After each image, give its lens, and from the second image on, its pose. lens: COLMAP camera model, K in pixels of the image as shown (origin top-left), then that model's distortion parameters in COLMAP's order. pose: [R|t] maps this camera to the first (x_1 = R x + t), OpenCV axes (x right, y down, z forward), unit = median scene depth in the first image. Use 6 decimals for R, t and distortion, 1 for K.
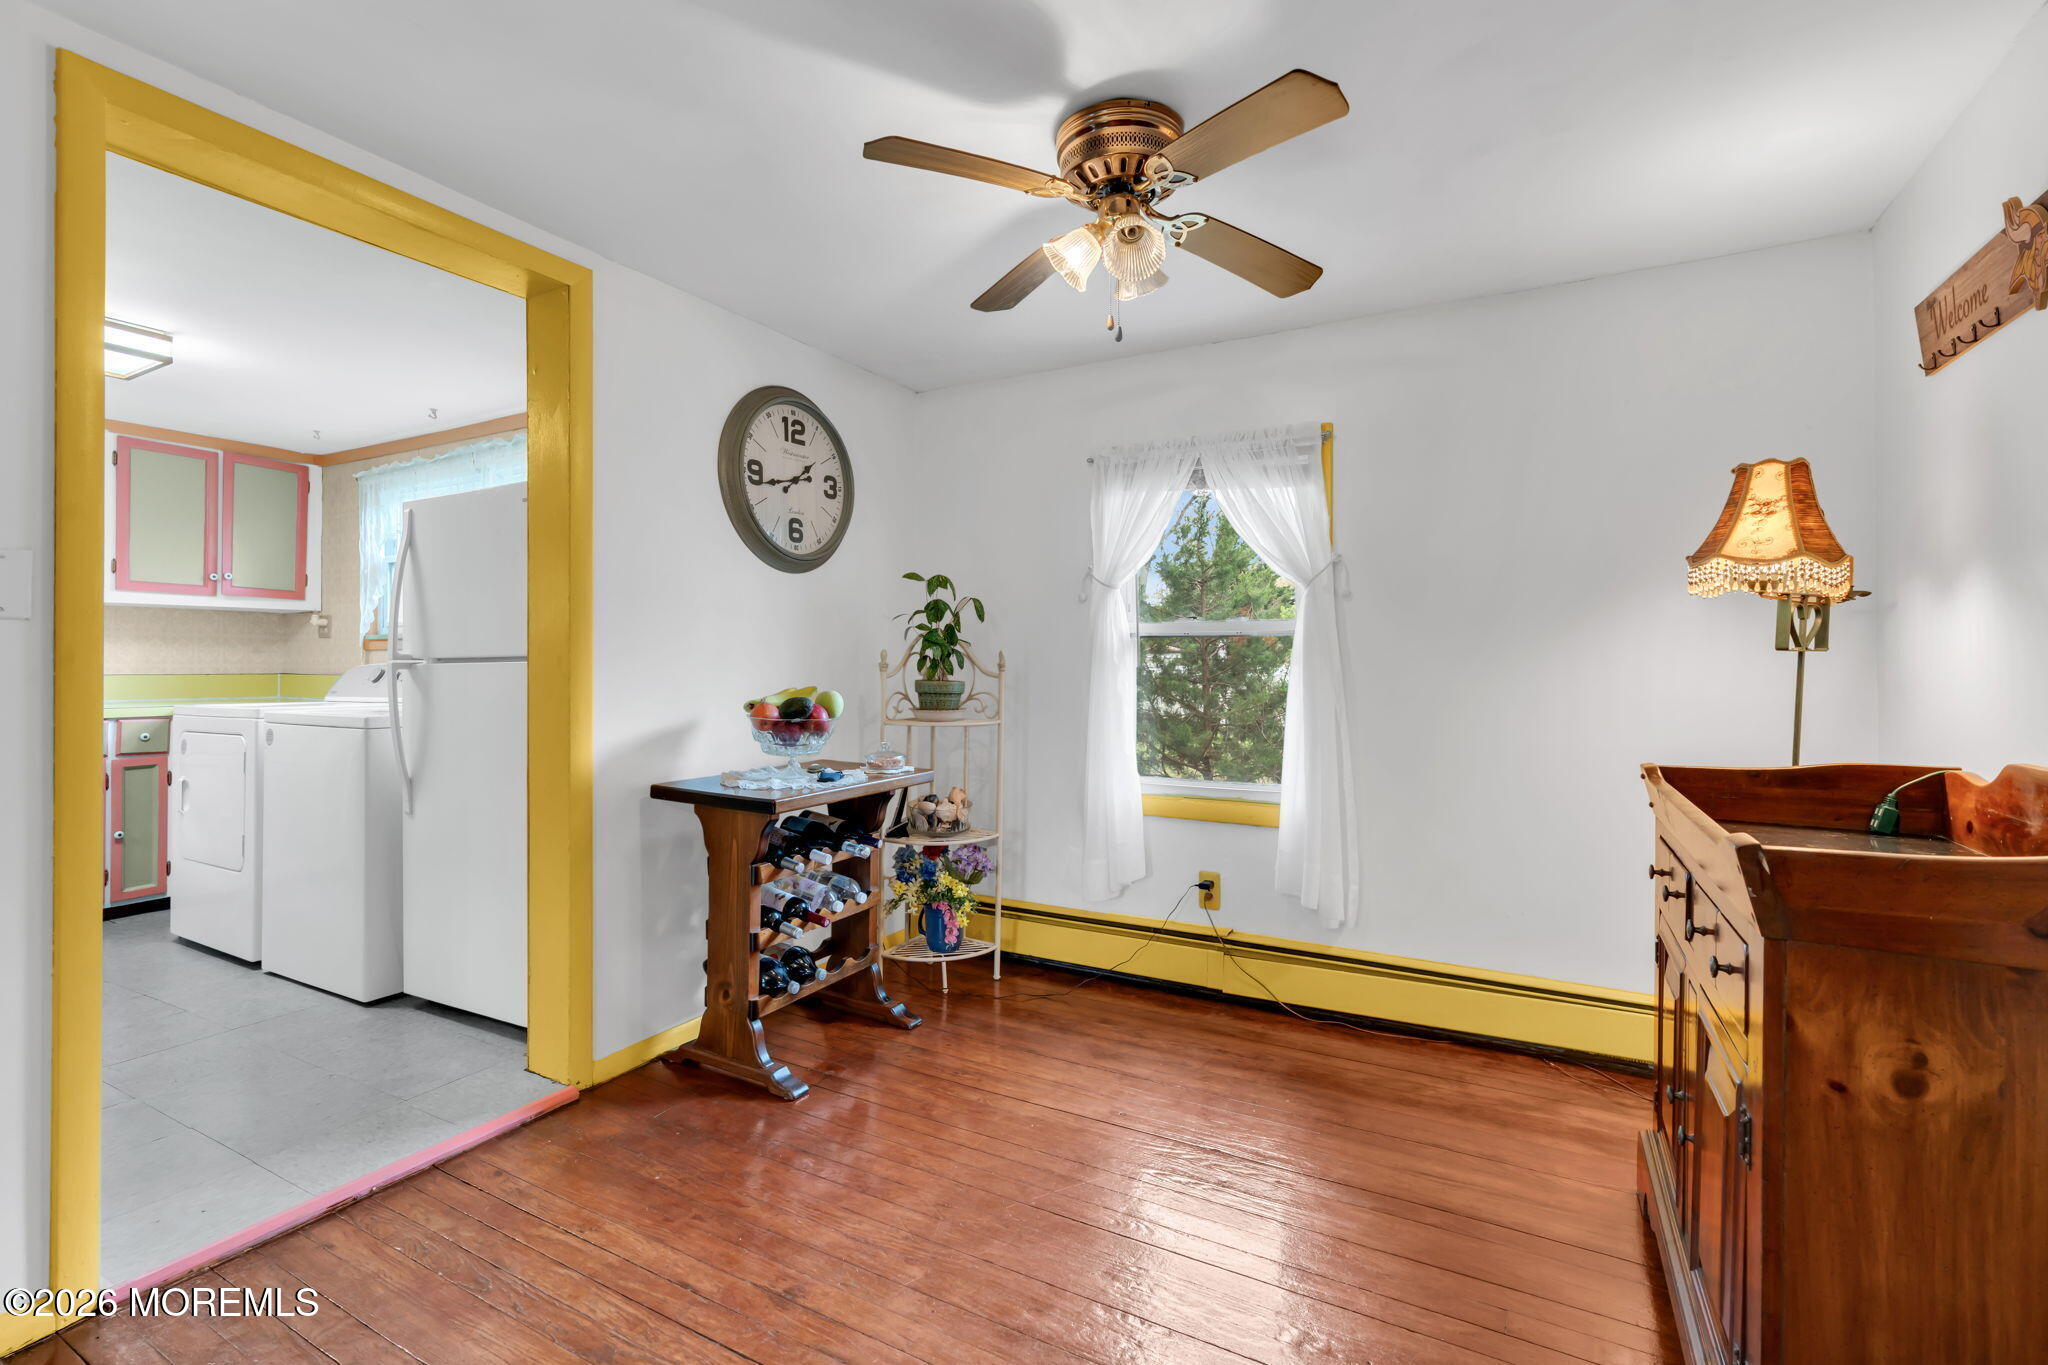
lens RADIAL K [[902.1, 0, 1025.6], [0, 902.1, 656.2], [0, 0, 1]] dist [-0.002006, 0.000259]
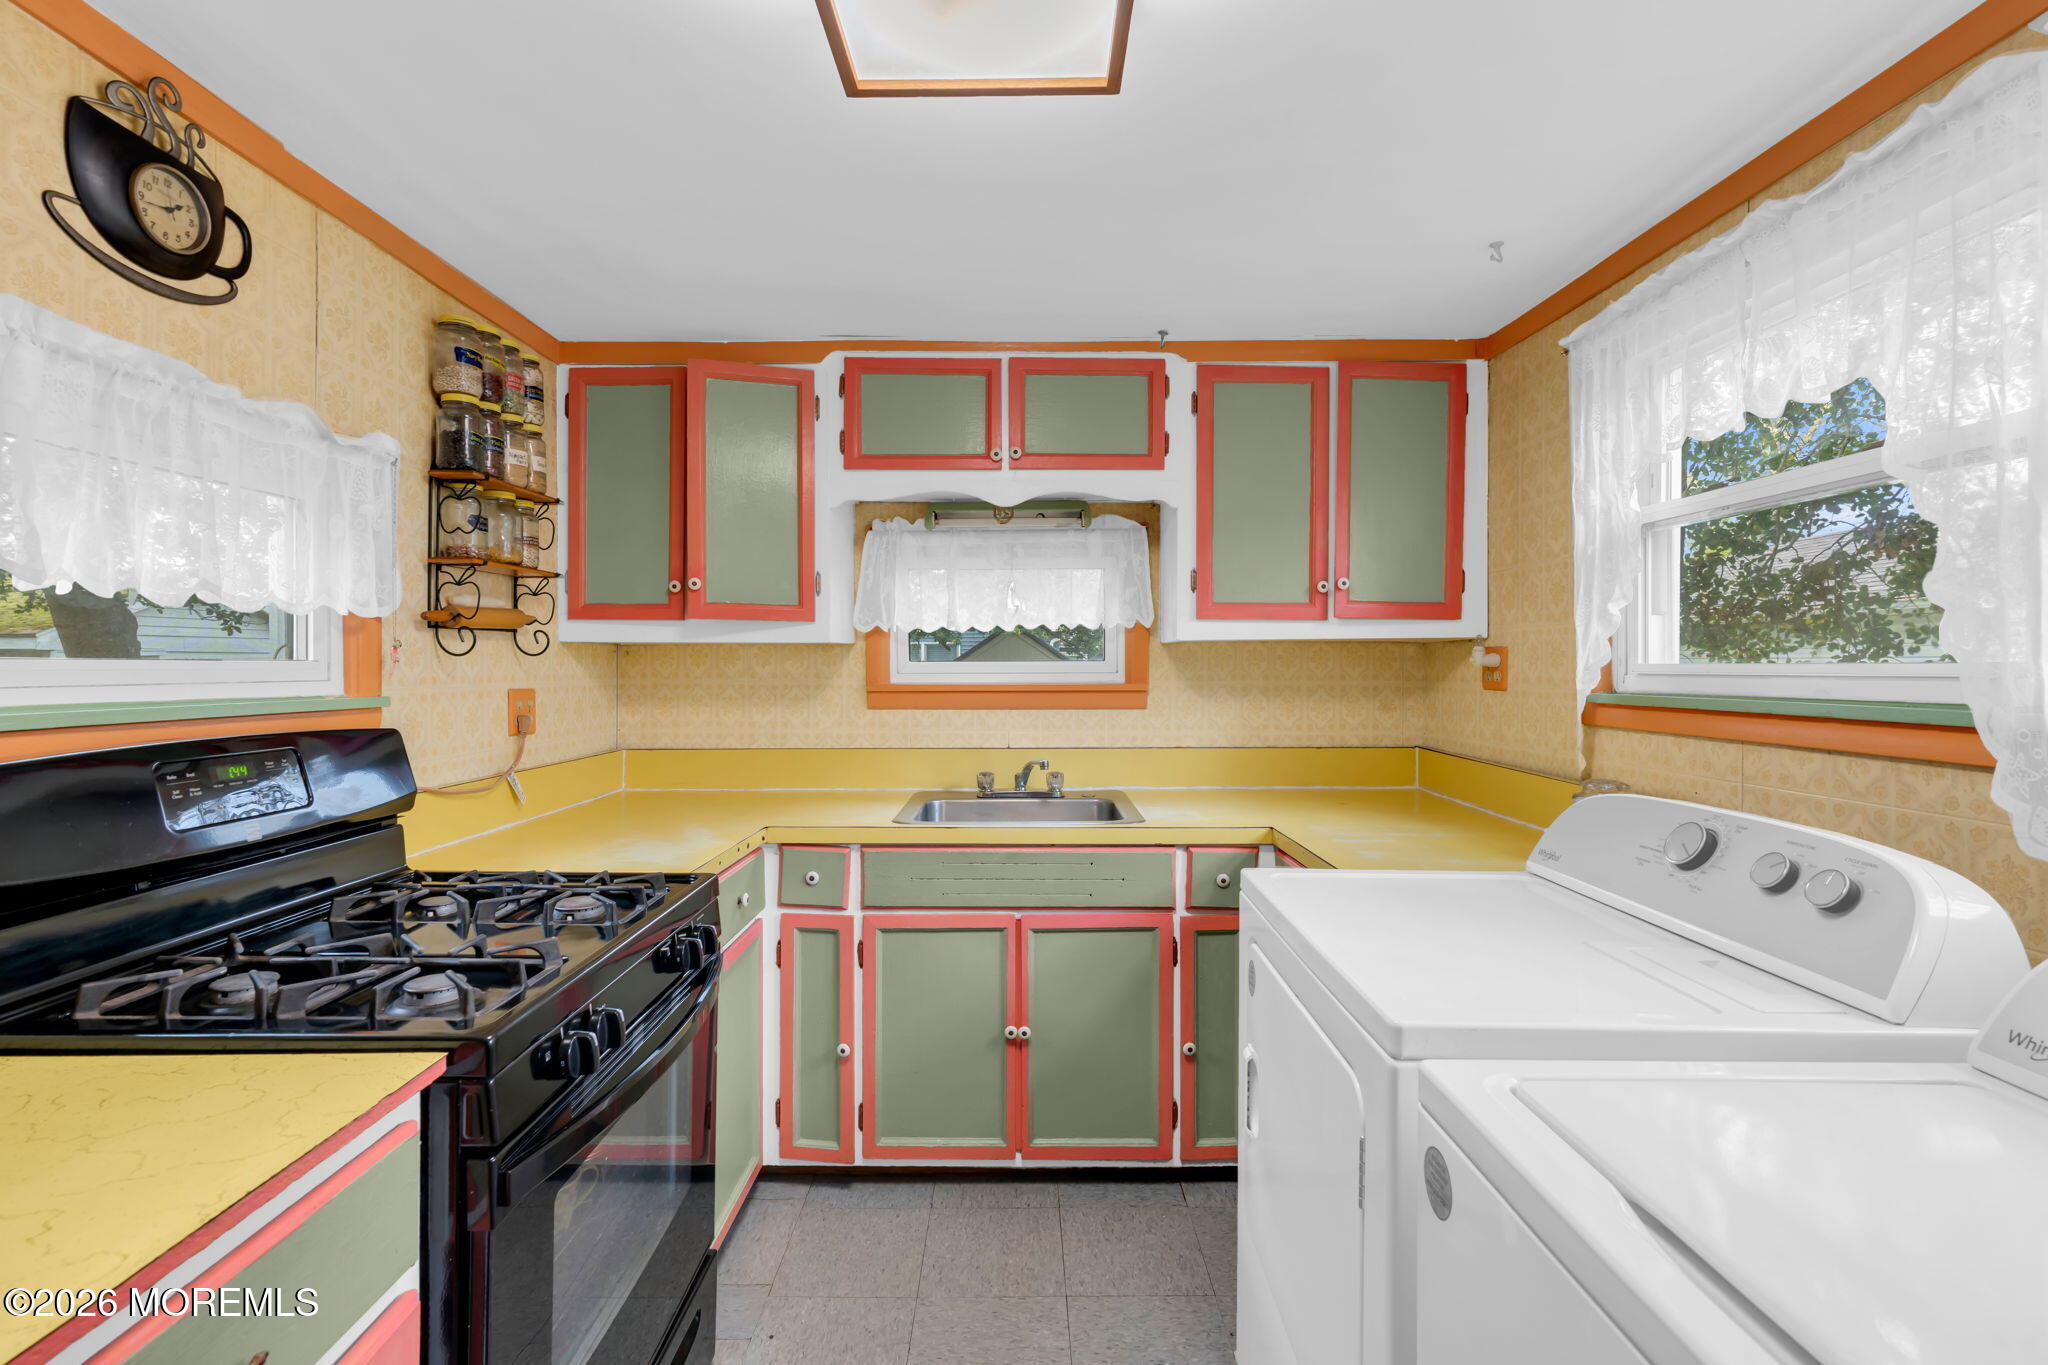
lens RADIAL K [[906.8, 0, 1018.5], [0, 906.8, 673.2], [0, 0, 1]] dist [-0.000525, 0.000214]
pose [[0.466470, 0.009660, -0.884484, -0.469016], [0.009157, 0.999834, 0.015749, -0.042889], [0.884490, -0.015445, 0.466304, 0.544137]]
